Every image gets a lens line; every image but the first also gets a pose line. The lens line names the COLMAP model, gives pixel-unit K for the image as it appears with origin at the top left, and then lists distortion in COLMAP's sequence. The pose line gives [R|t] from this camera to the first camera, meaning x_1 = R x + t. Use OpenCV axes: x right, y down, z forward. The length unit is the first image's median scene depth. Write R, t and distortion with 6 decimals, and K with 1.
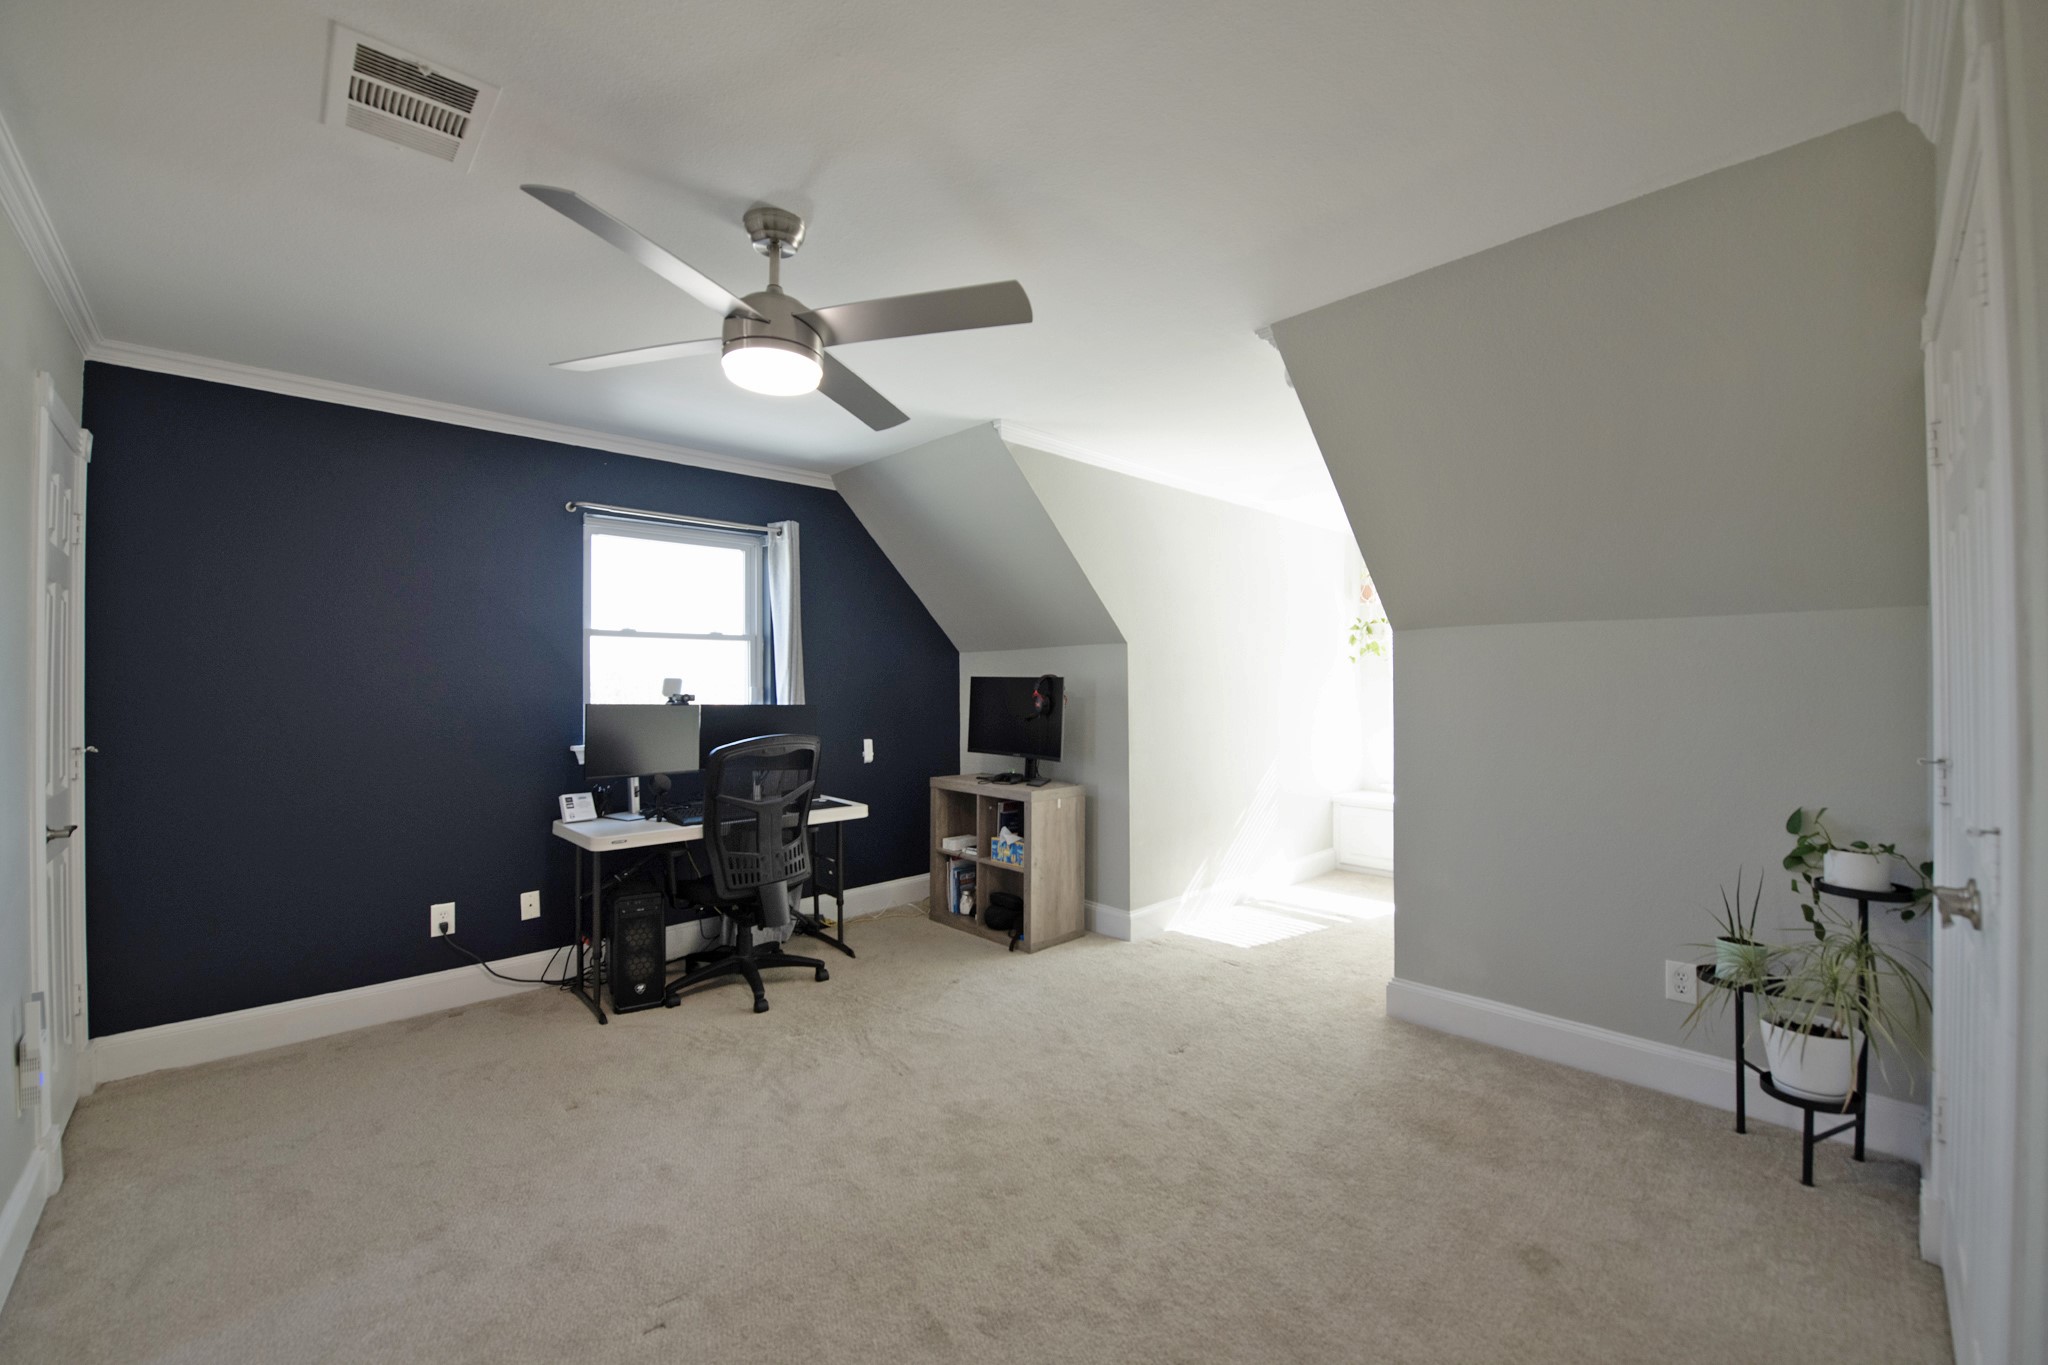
lens RADIAL K [[812.8, 0, 1019.3], [0, 812.8, 679.6], [0, 0, 1]] dist [-0.020218, -0.000631]
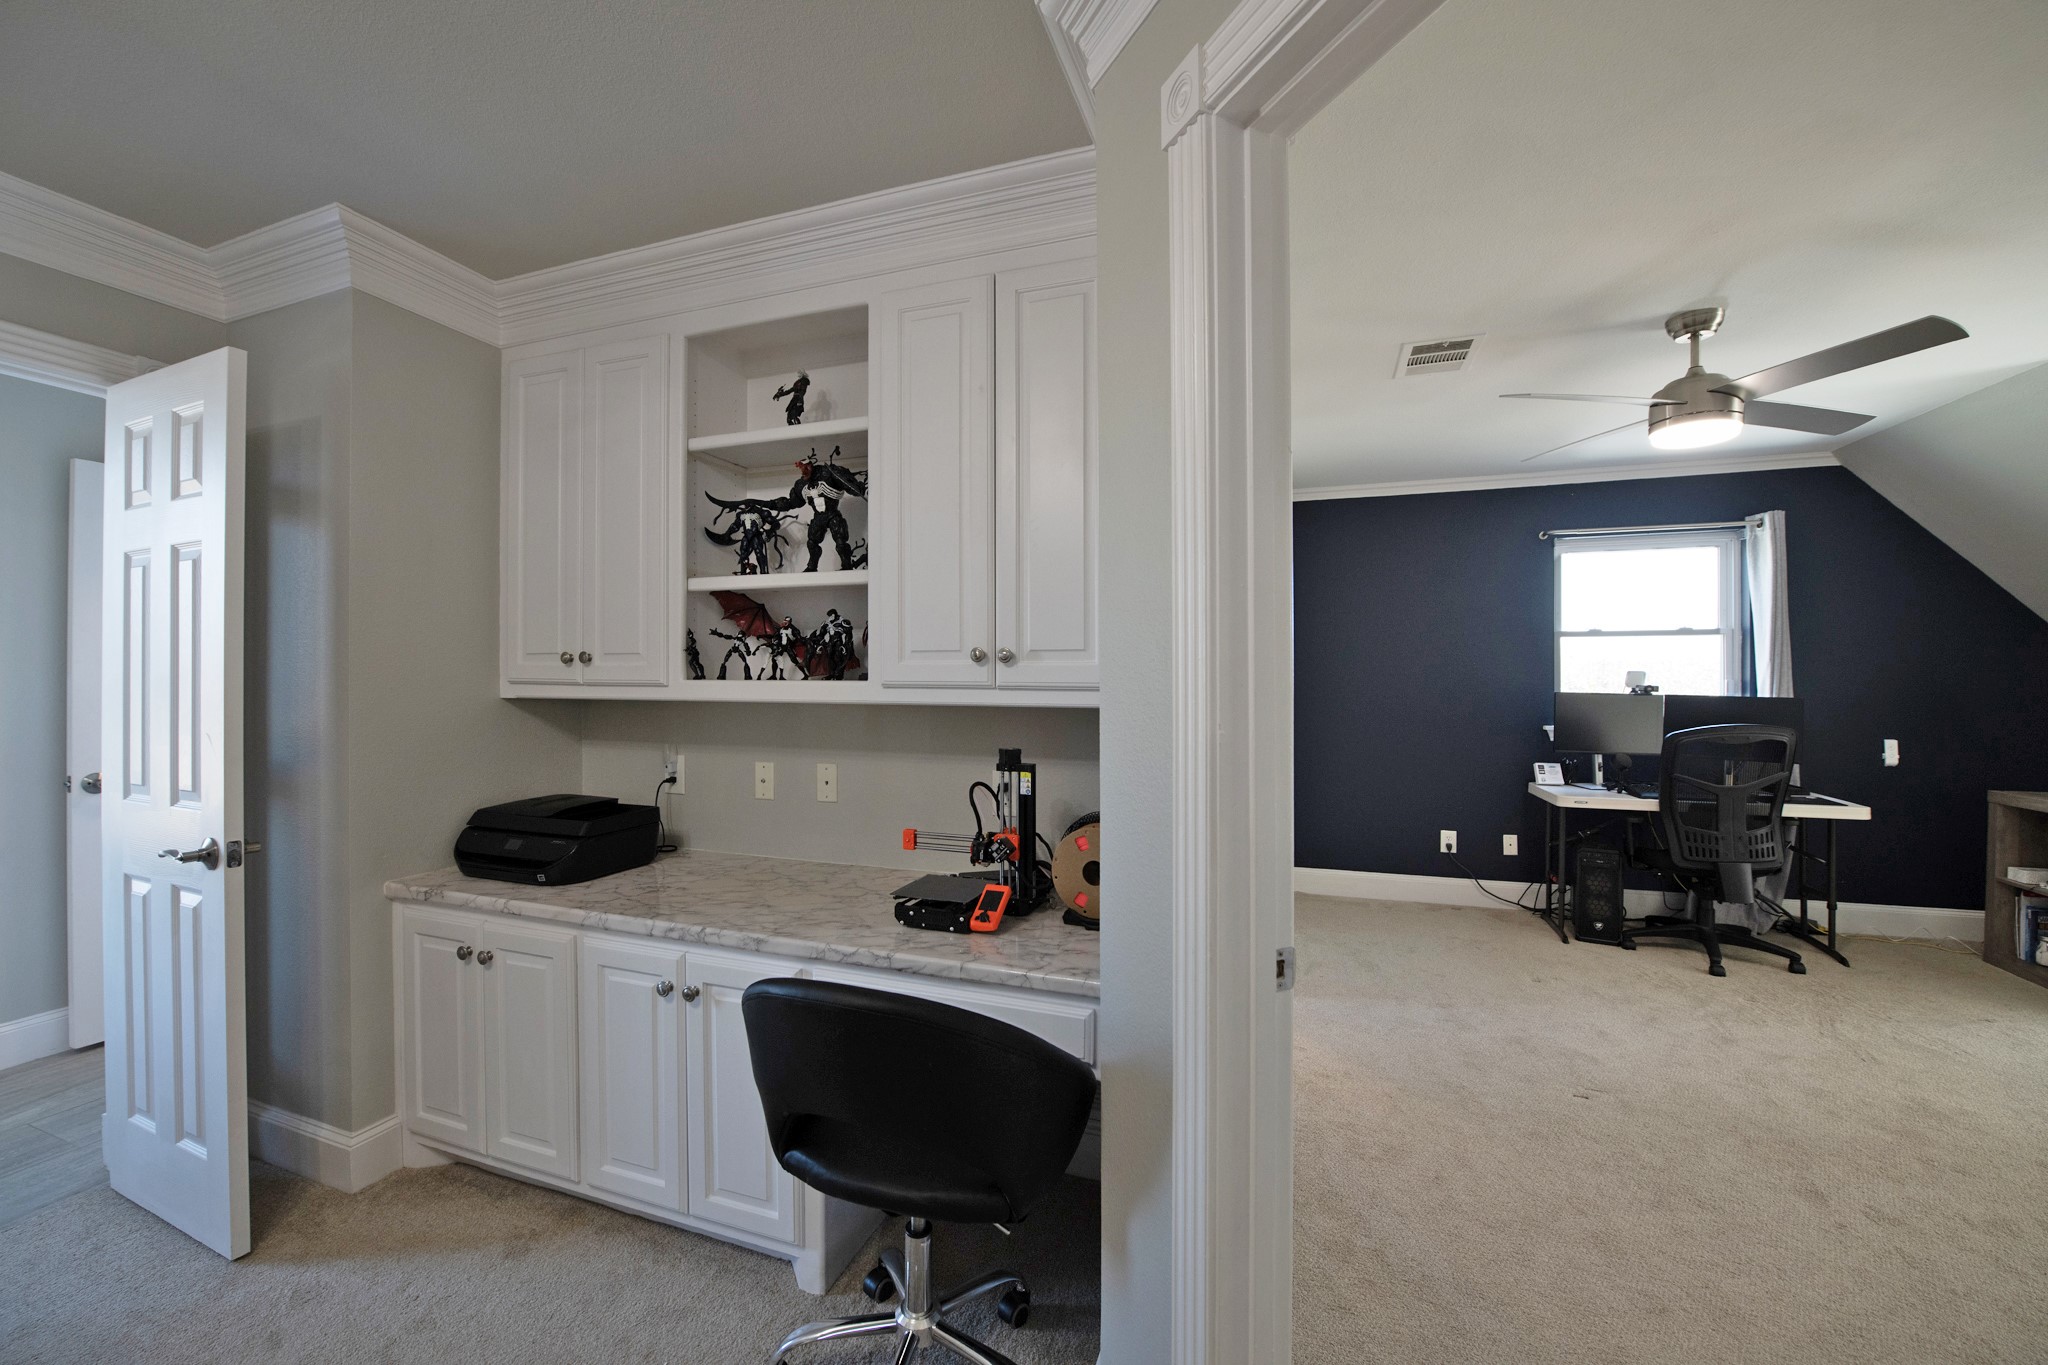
lens RADIAL K [[812.8, 0, 1019.3], [0, 812.8, 679.6], [0, 0, 1]] dist [-0.020218, -0.000631]
pose [[0.456655, 0.005975, -0.889624, 0.194144], [0.003981, 0.999954, 0.008759, -0.003618], [0.889635, -0.007542, 0.456610, -0.309374]]
